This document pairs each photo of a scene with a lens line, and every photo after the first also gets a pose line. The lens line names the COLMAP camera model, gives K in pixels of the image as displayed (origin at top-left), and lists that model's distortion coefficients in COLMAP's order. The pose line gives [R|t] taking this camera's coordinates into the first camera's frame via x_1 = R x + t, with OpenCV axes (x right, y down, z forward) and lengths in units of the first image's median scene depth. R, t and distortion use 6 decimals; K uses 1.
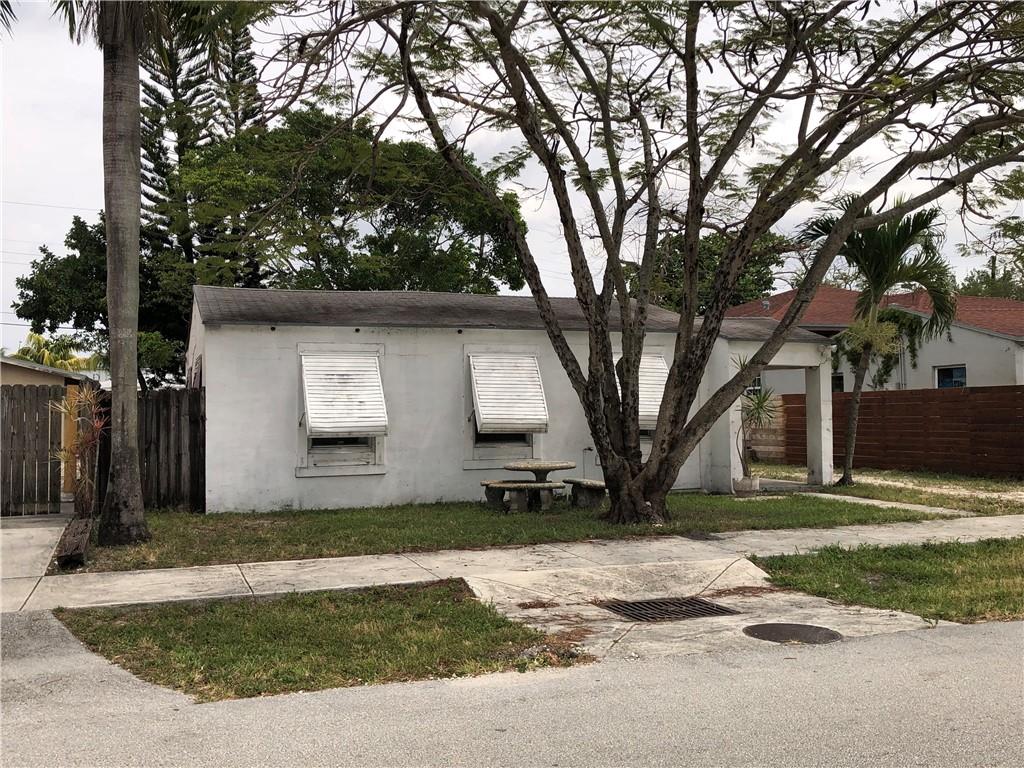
lens RADIAL K [[984.0, 0, 512.0], [0, 984.0, 384.0], [0, 0, 1]] dist [0.062353, 0.002670]
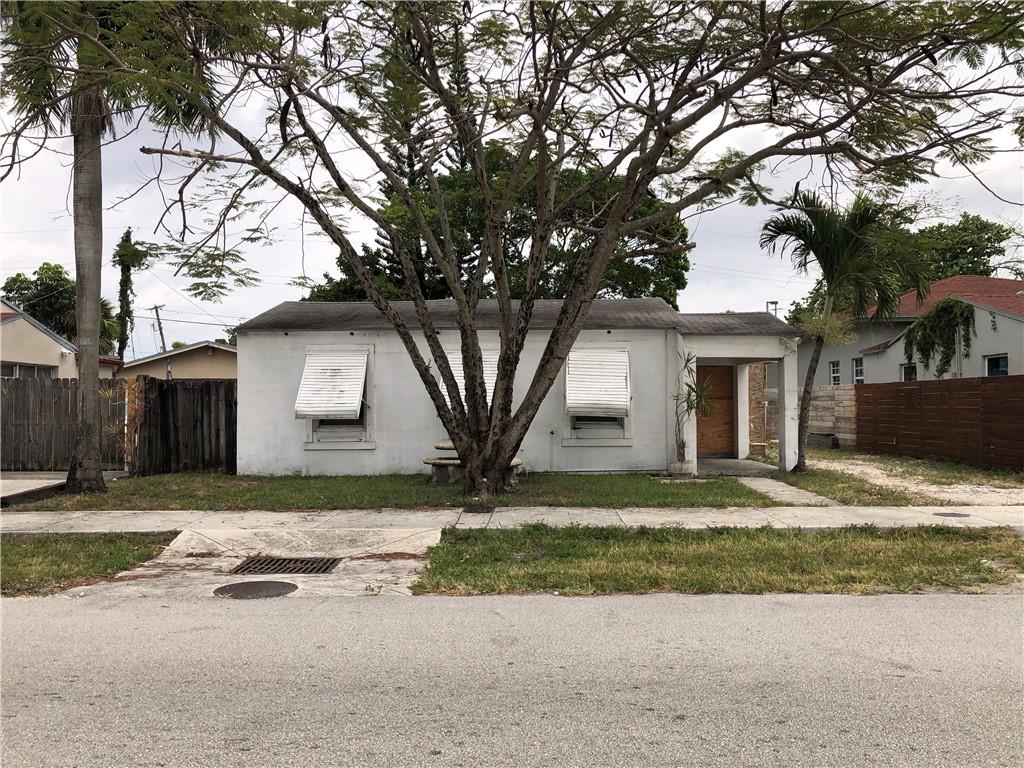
lens RADIAL K [[843.3, 0, 514.4], [0, 843.3, 380.9], [0, 0, 1]] dist [0.040875, -0.044816]
pose [[0.938125, -0.001762, -0.346294, 0.416427], [0.004453, 0.999966, 0.006975, -0.001133], [0.346269, -0.008085, 0.938100, 0.069739]]
